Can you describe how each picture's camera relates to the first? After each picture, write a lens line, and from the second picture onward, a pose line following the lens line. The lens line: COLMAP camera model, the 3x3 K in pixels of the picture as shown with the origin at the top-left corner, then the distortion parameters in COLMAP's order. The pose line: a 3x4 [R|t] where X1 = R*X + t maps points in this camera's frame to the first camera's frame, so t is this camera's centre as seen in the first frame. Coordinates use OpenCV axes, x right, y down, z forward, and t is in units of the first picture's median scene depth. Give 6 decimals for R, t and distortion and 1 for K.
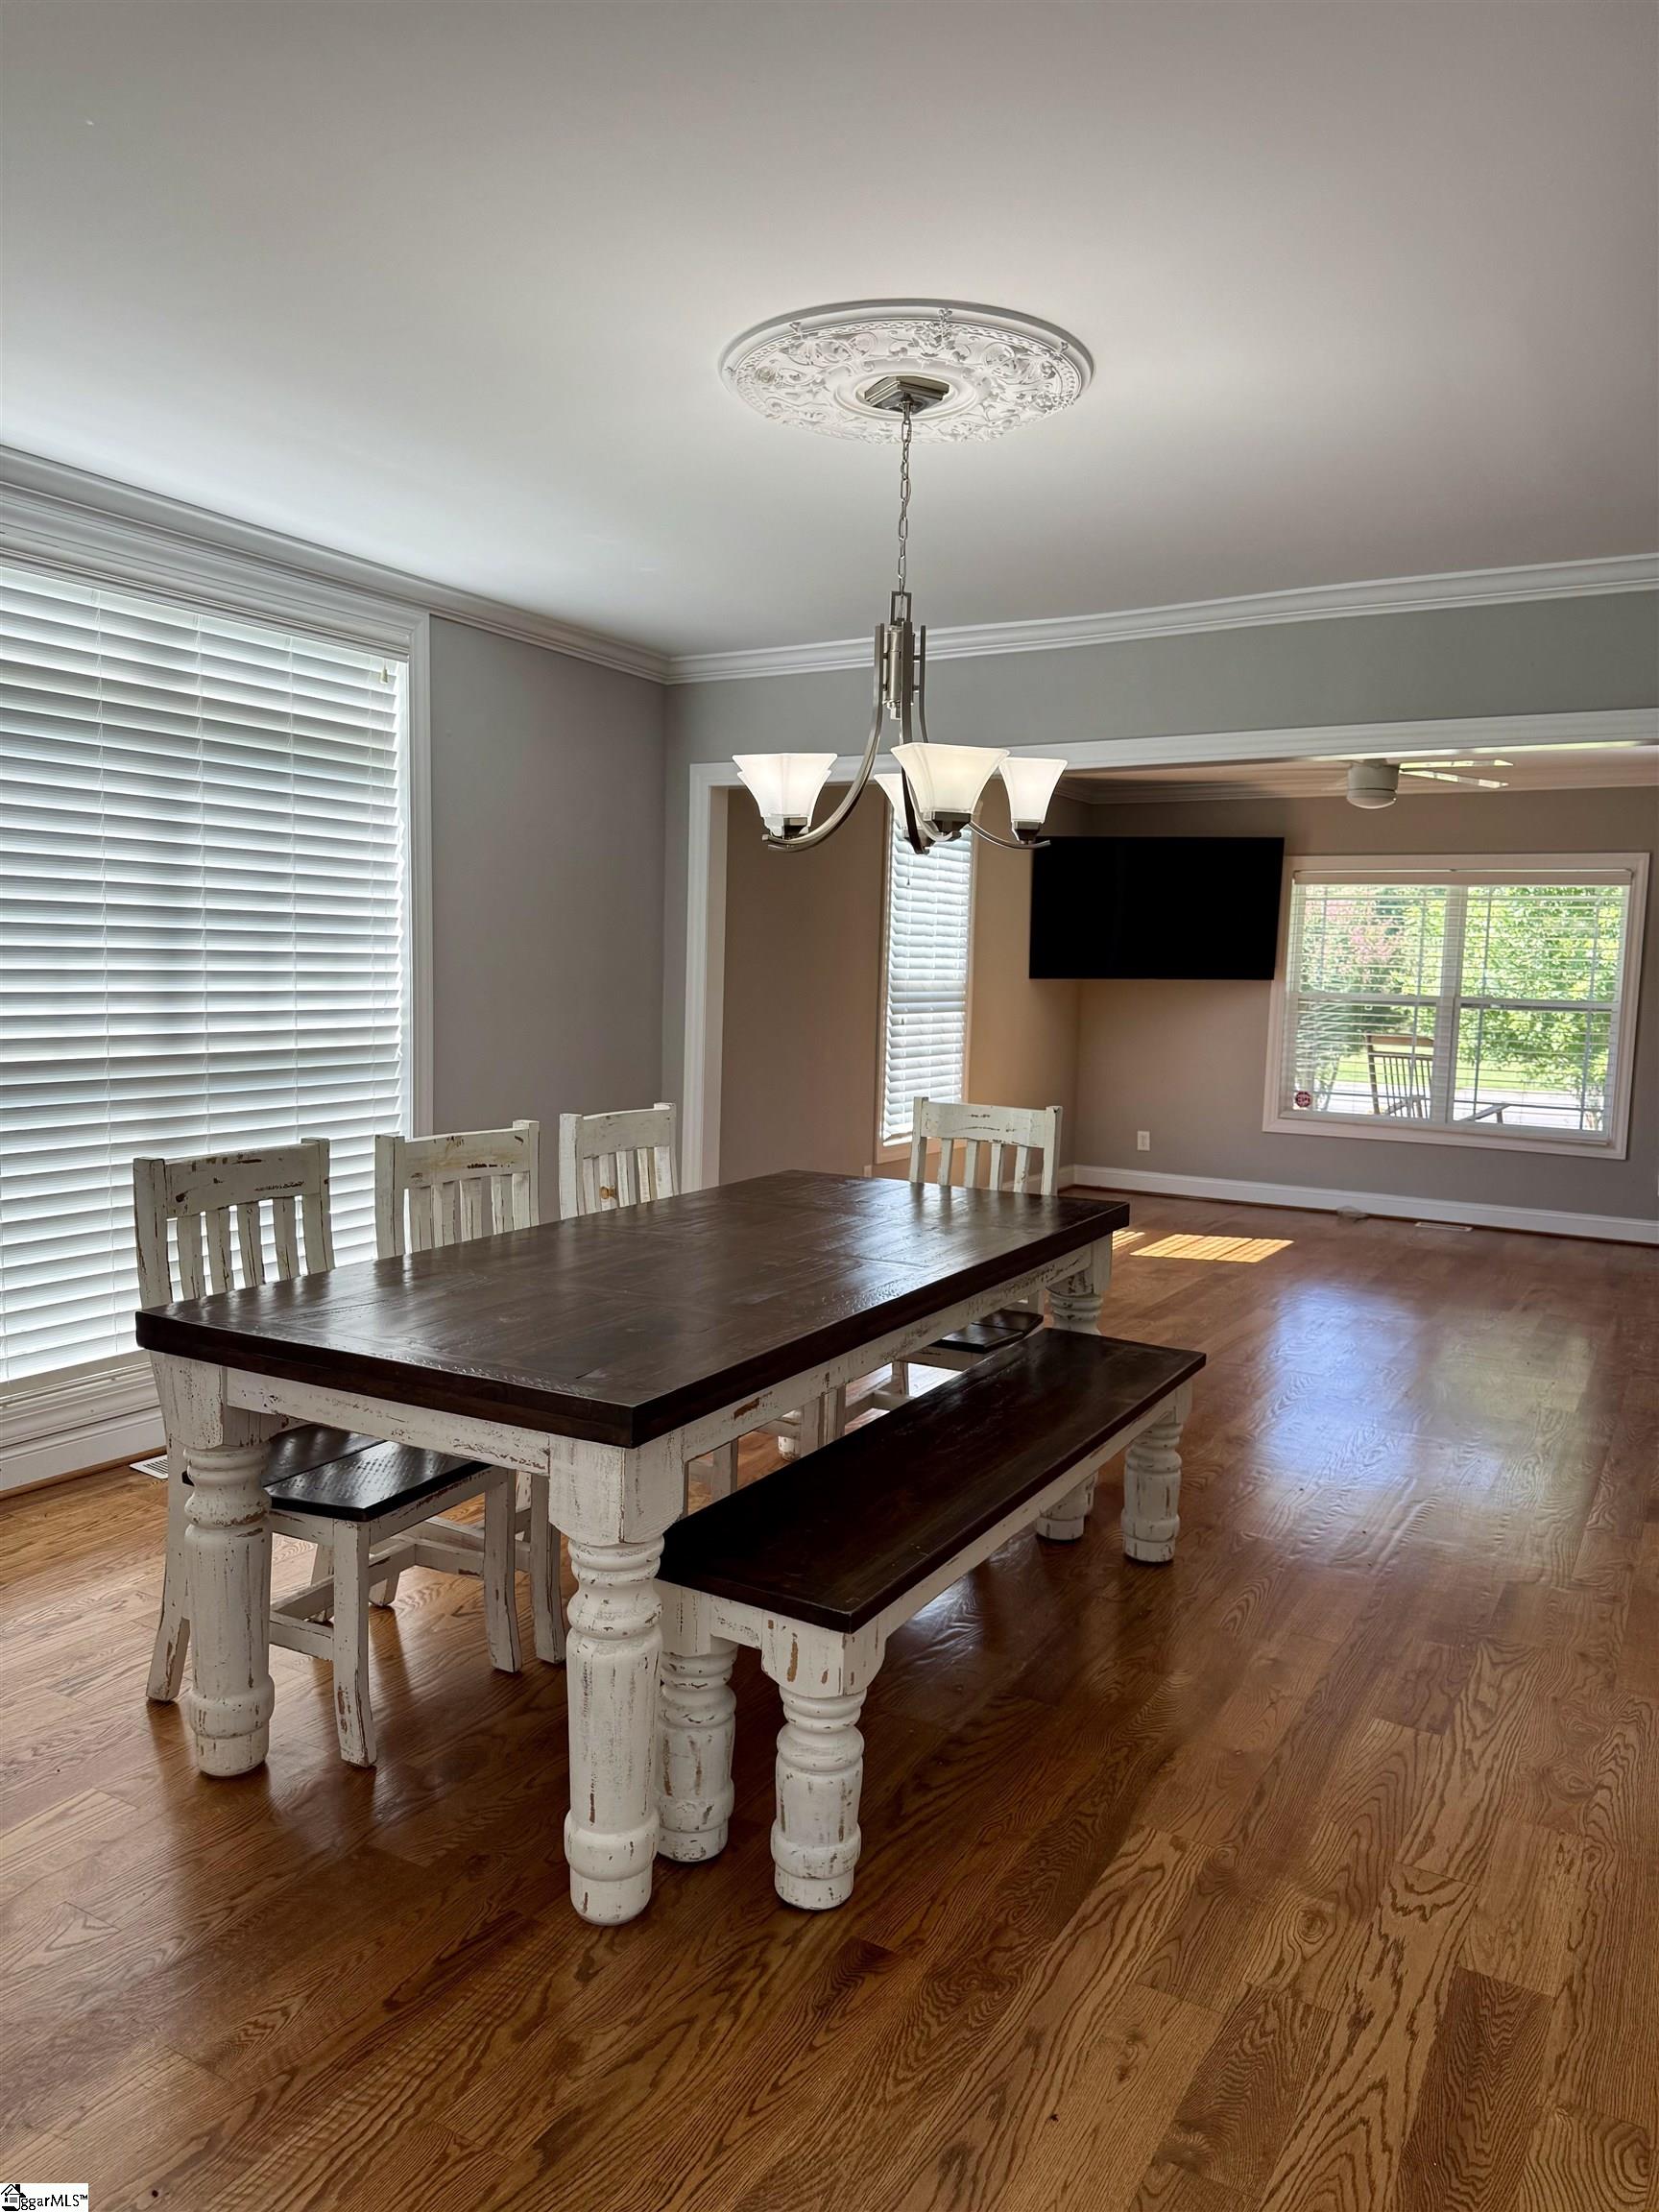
lens RADIAL K [[1544.0, 0, 834.9], [0, 1544.0, 1136.1], [0, 0, 1]] dist [-0.005969, -0.005854]
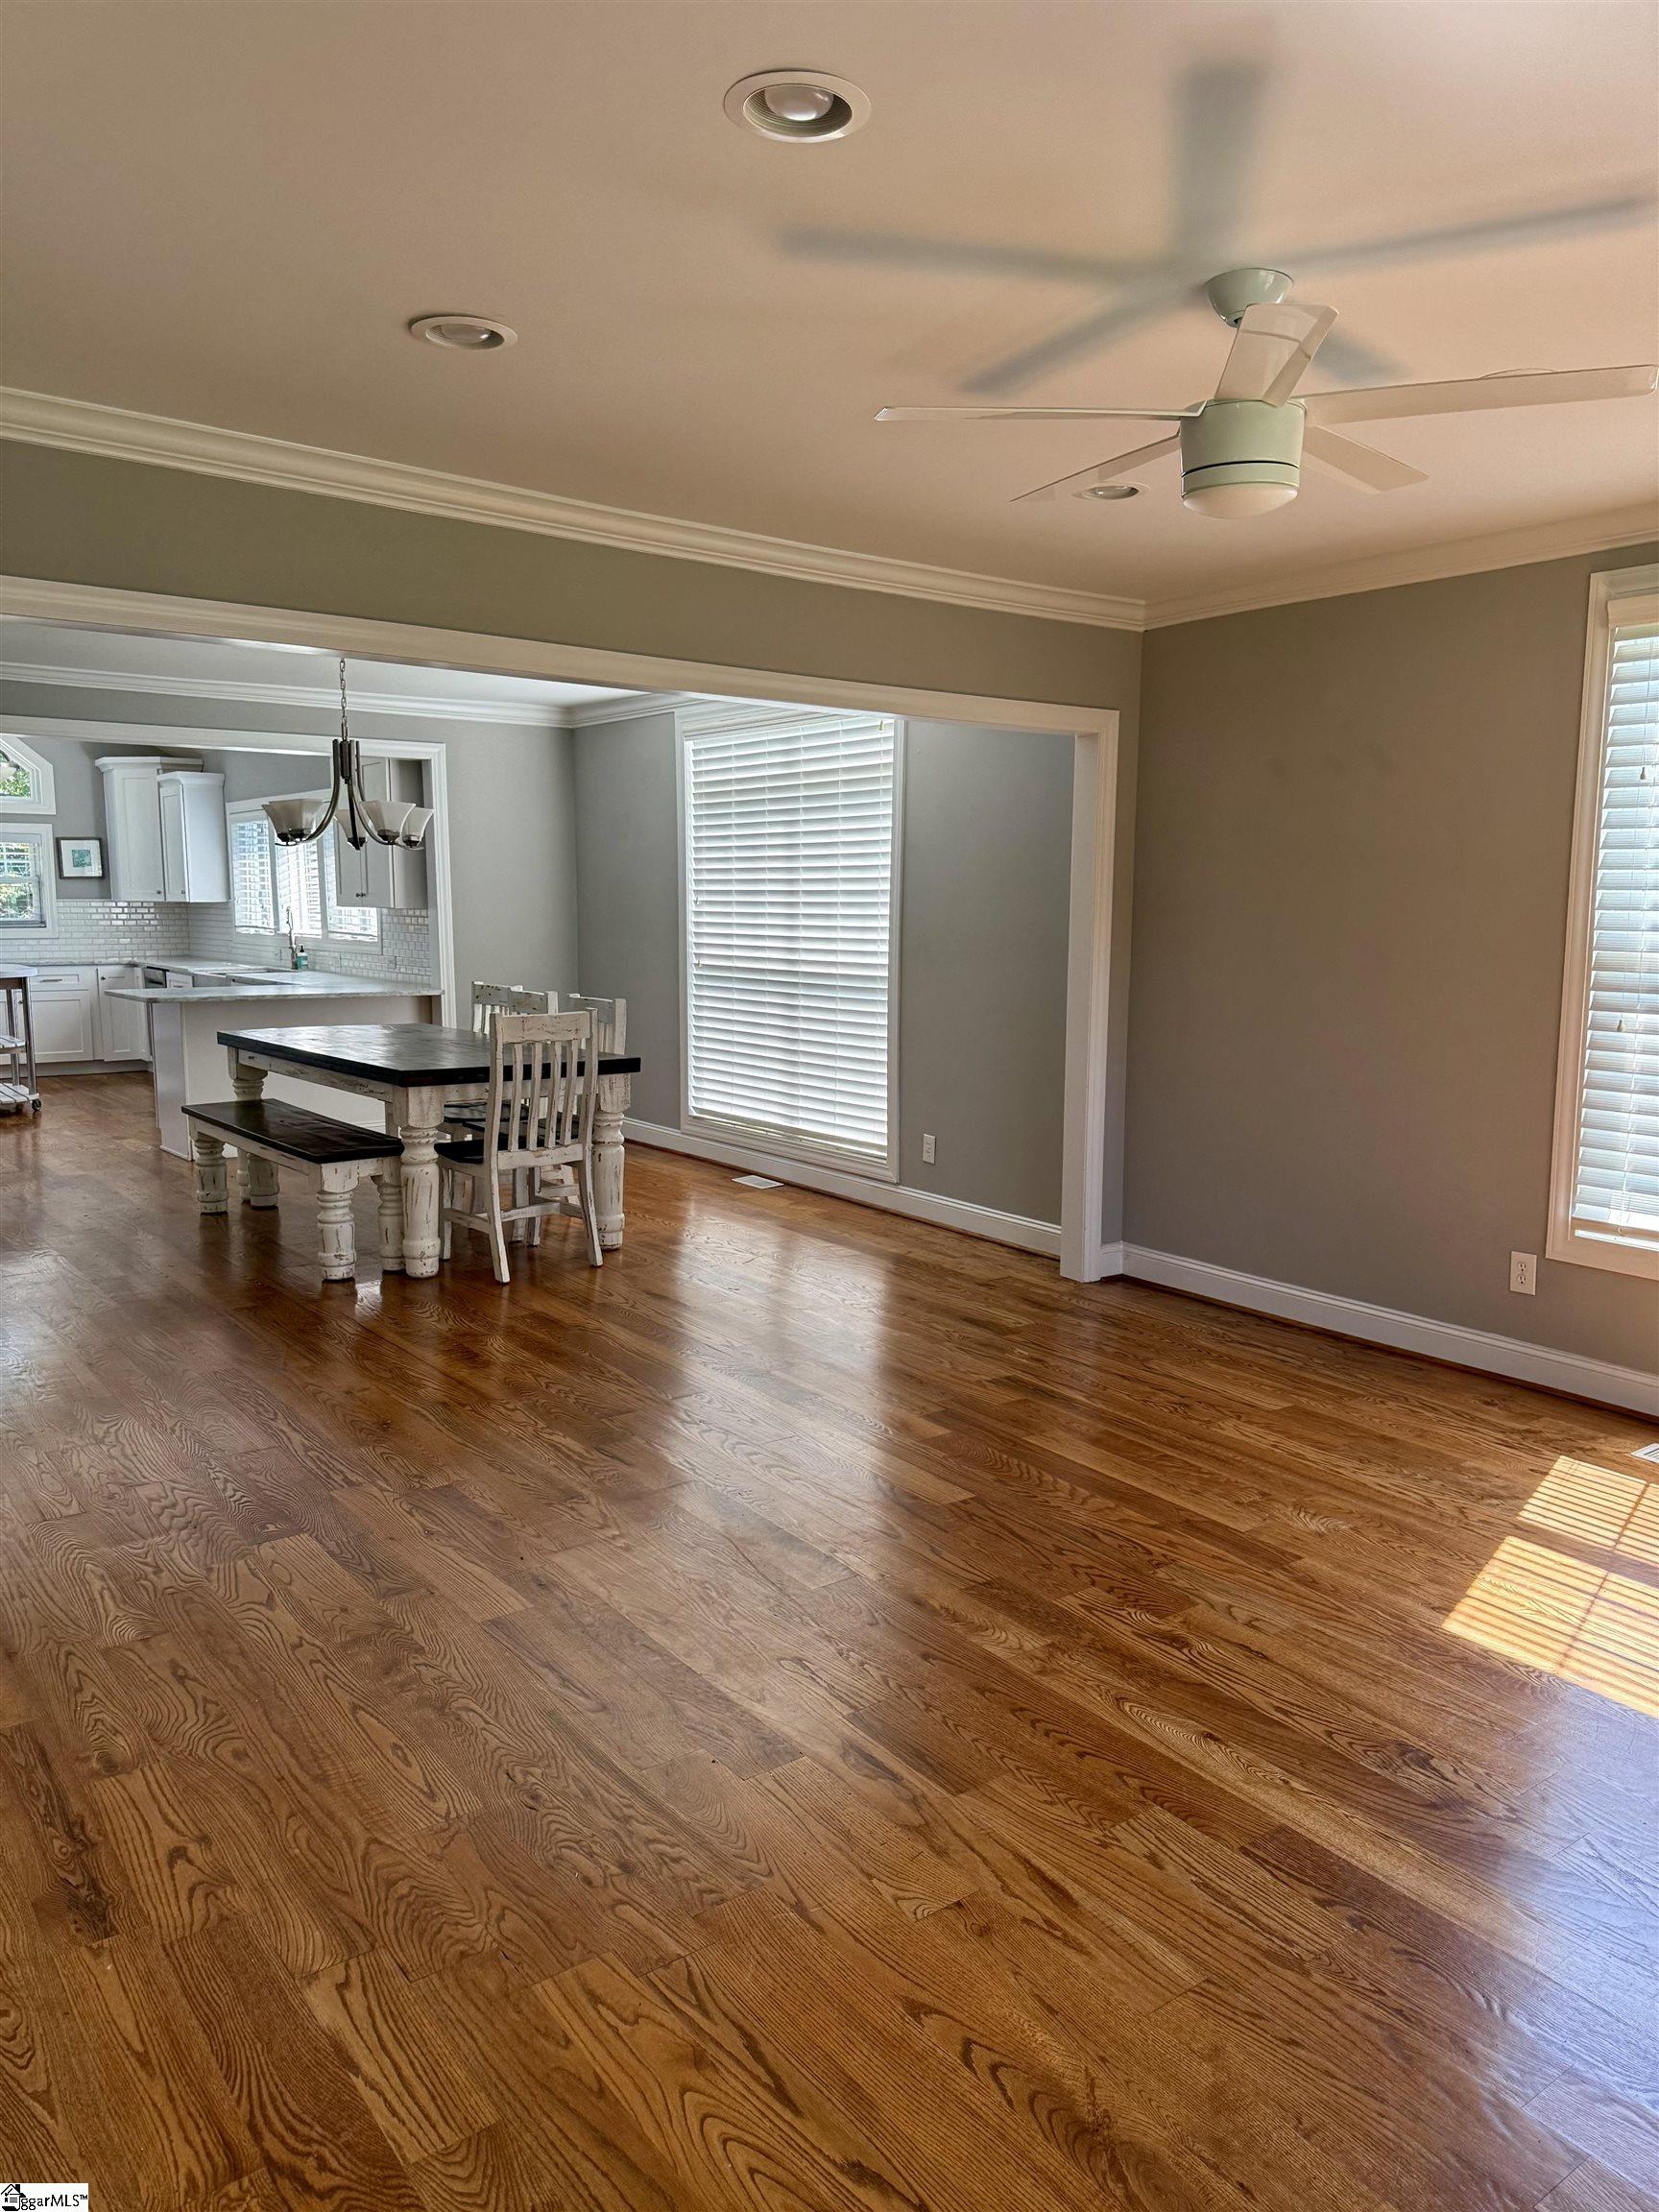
lens RADIAL K [[1544.0, 0, 834.9], [0, 1544.0, 1136.1], [0, 0, 1]] dist [-0.005969, -0.005854]
pose [[-0.382050, 0.104450, -0.918220, 1.691774], [-0.128126, 0.978010, 0.164561, -0.229939], [0.915217, 0.180518, -0.360266, 2.381705]]
